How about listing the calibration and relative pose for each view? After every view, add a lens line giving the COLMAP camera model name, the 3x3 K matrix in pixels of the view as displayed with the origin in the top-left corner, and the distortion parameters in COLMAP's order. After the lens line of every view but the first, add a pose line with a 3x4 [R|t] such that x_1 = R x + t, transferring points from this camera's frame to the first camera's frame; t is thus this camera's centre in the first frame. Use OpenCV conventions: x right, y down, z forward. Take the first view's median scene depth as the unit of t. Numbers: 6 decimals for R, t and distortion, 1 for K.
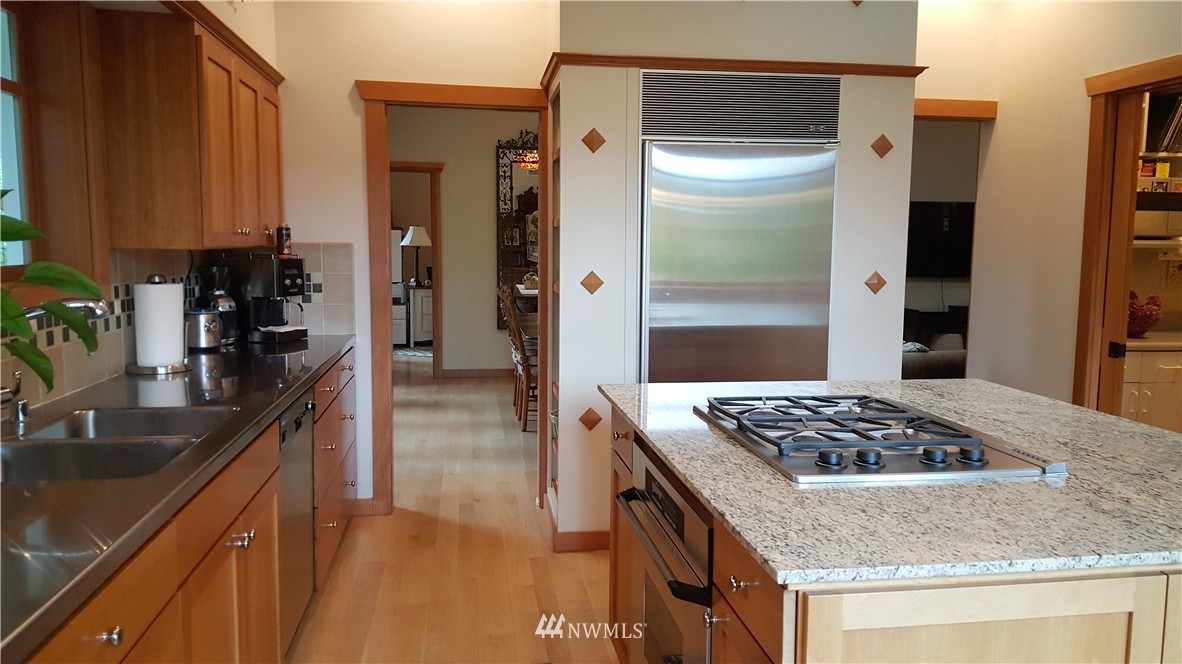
lens RADIAL K [[877.8, 0, 592.5], [0, 877.8, 295.4], [0, 0, 1]] dist [0.087597, -0.105147]
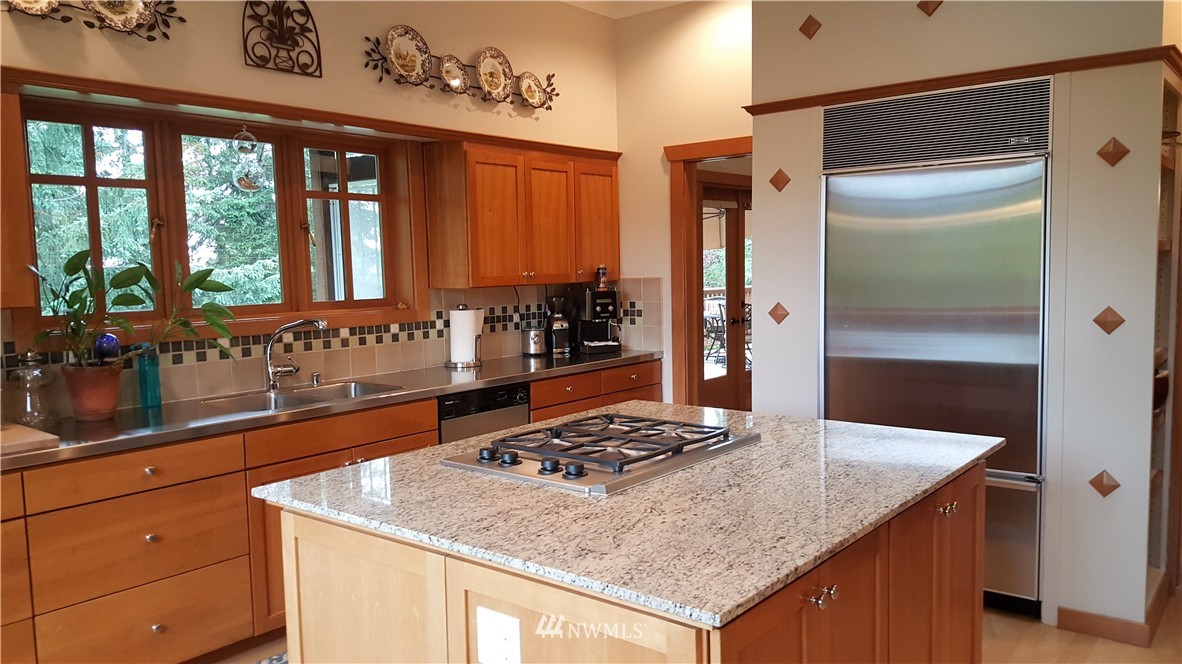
lens RADIAL K [[864.1, 0, 591.0], [0, 864.1, 332.0], [0, 0, 1]] dist [0.000778, -0.100413]
pose [[0.666661, 0.032669, -0.744644, 0.633659], [-0.016868, 0.999444, 0.028746, -0.017624], [0.745170, -0.006603, 0.666842, 0.124405]]
